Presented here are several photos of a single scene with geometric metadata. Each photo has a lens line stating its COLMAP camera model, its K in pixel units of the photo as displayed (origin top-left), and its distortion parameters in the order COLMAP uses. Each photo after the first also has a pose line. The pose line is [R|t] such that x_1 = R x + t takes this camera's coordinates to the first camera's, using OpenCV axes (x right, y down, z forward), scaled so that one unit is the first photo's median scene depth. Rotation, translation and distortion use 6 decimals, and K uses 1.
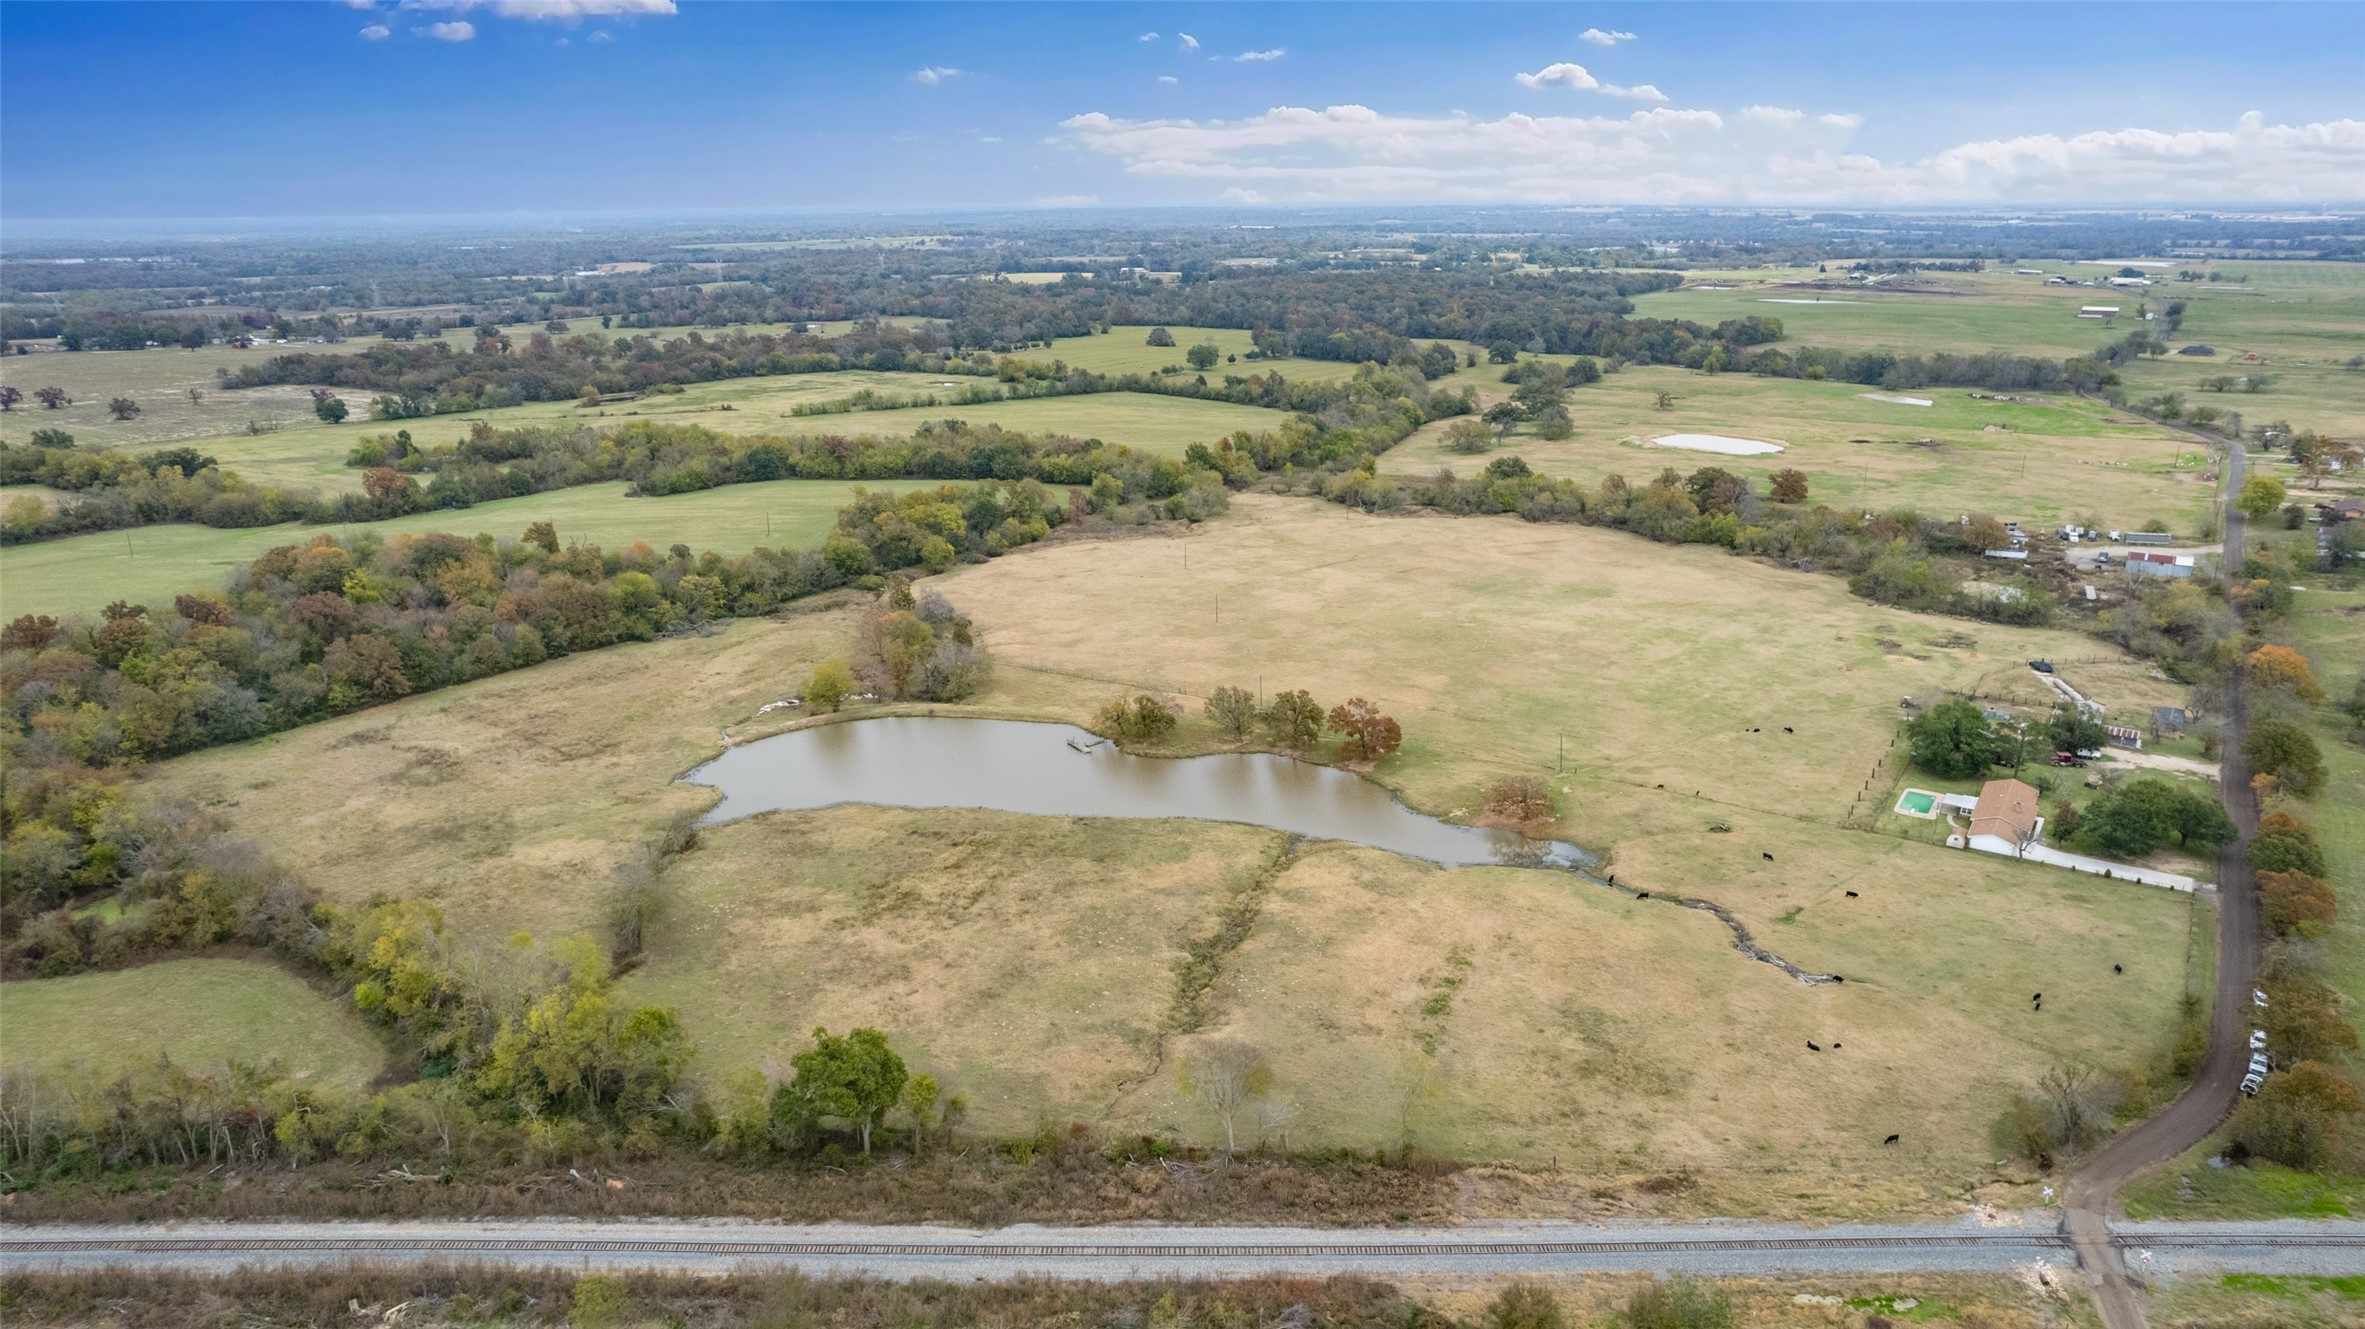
lens RADIAL K [[1530.4, 0, 1182.5], [0, 1530.4, 664.5], [0, 0, 1]] dist [-0.061879, 0.060870]
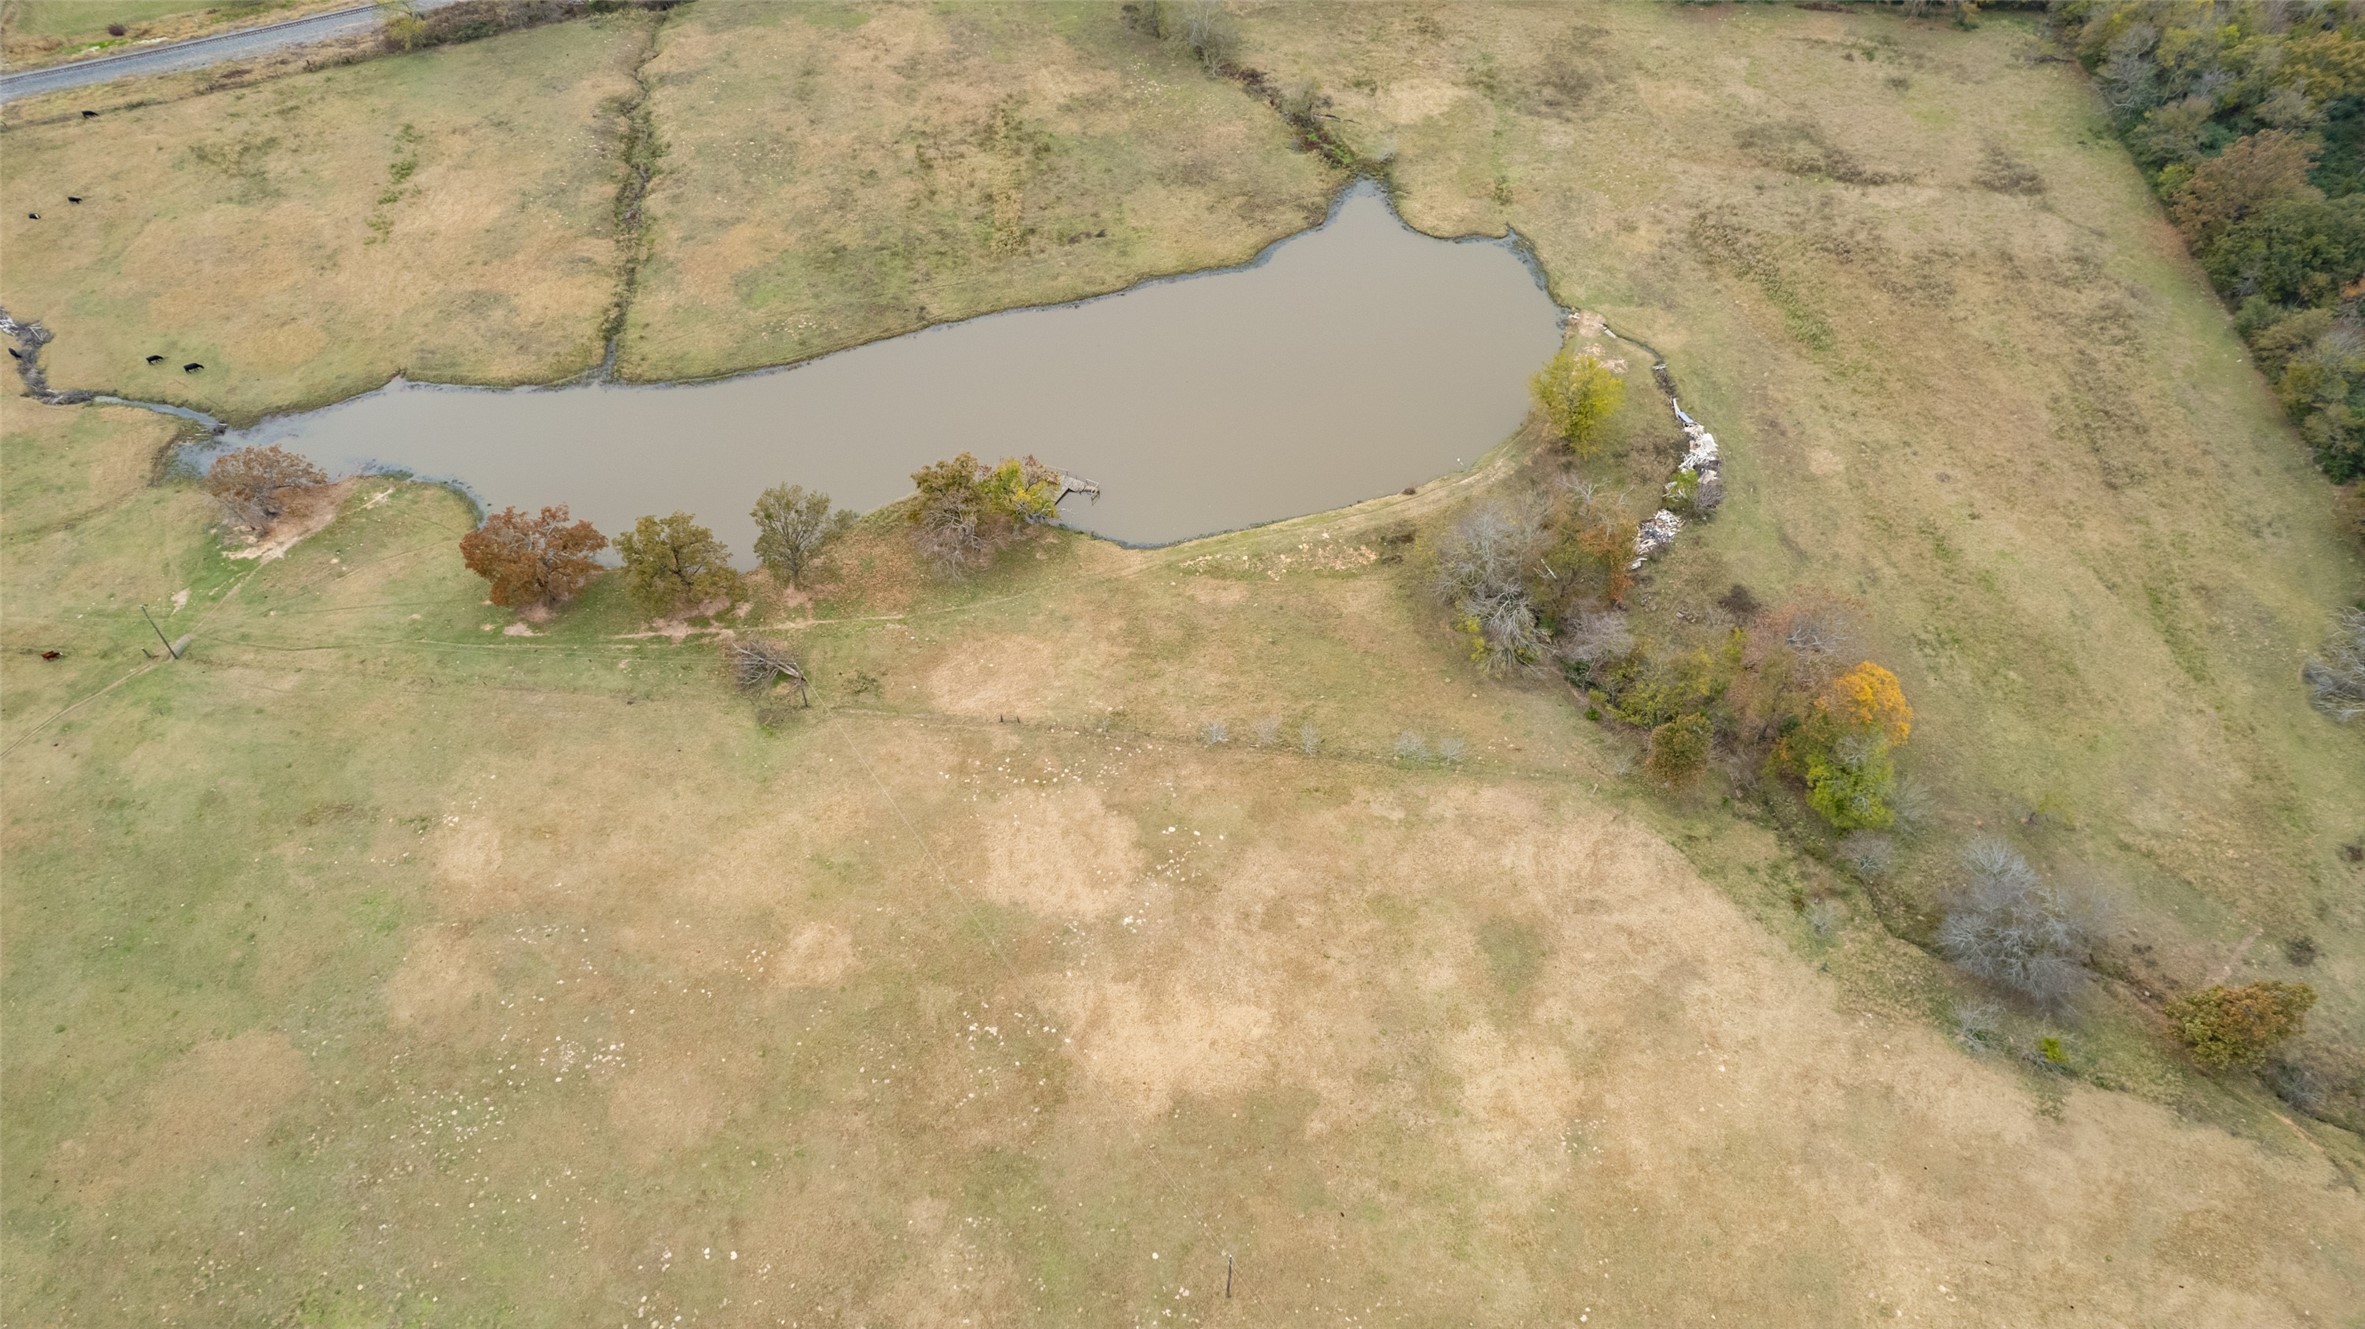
lens RADIAL K [[1530.4, 0, 1182.5], [0, 1530.4, 664.5], [0, 0, 1]] dist [-0.061879, 0.060870]
pose [[-0.876198, 0.365054, -0.314664, 0.119961], [-0.138022, 0.435484, 0.889552, -0.521457], [0.461766, 0.822854, -0.331185, 1.534652]]
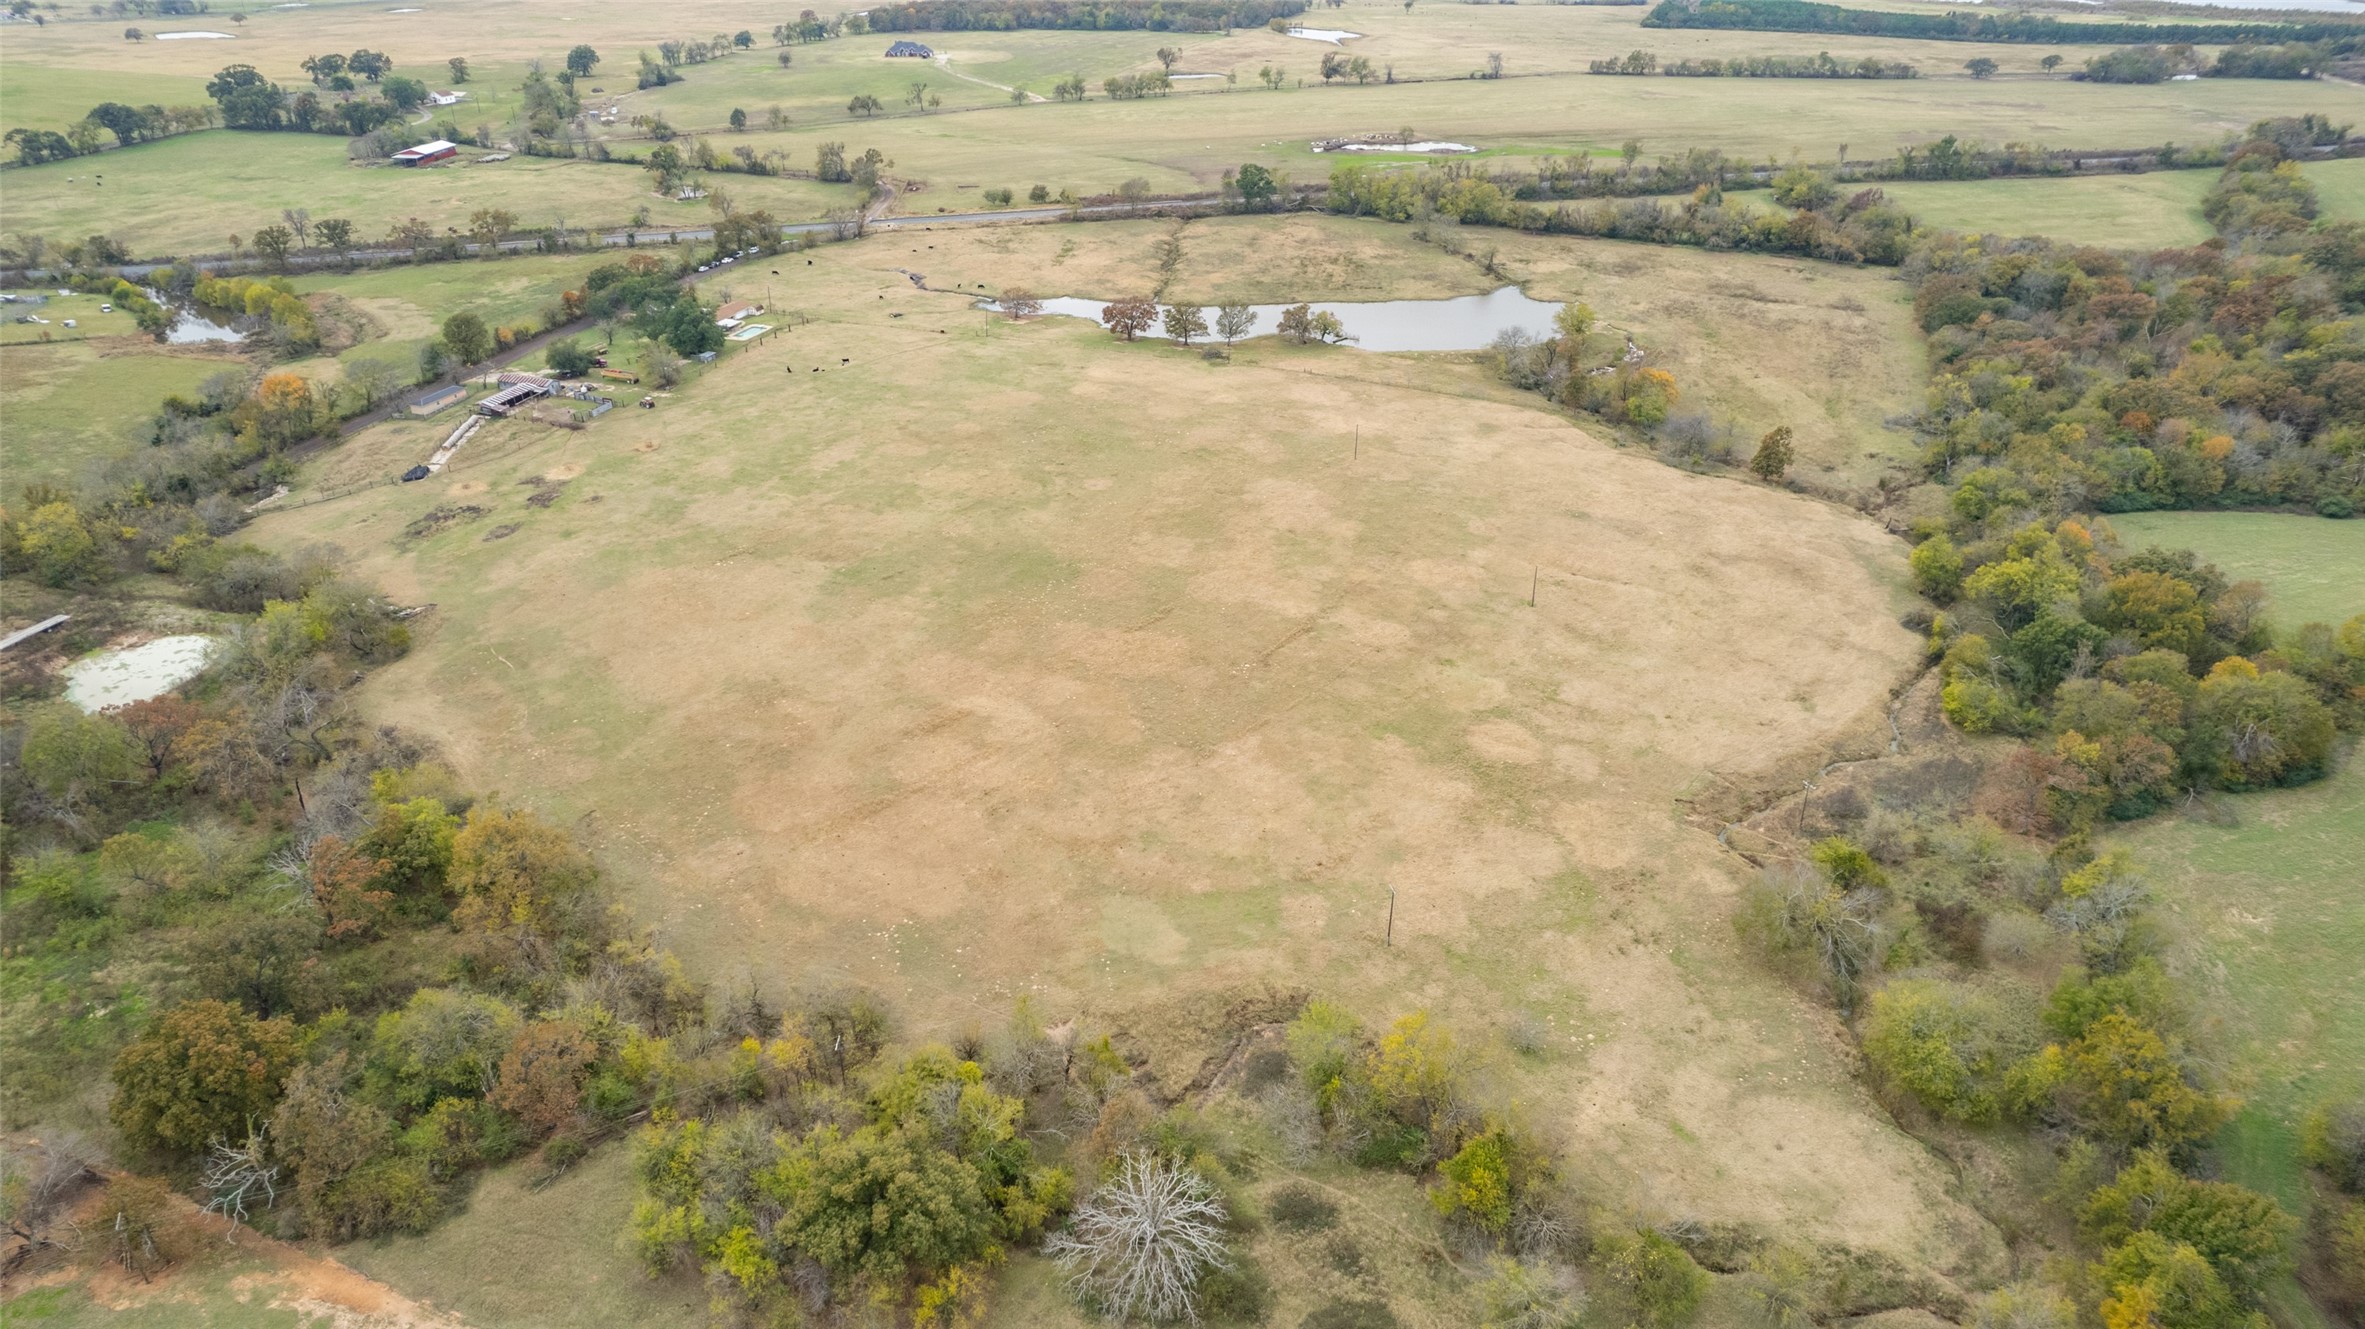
lens RADIAL K [[1530.4, 0, 1182.5], [0, 1530.4, 664.5], [0, 0, 1]] dist [-0.061879, 0.060870]
pose [[-0.969036, 0.125940, -0.212386, 0.466239], [-0.066055, 0.696574, 0.714438, -0.825801], [0.237919, 0.706346, -0.666686, 2.480151]]
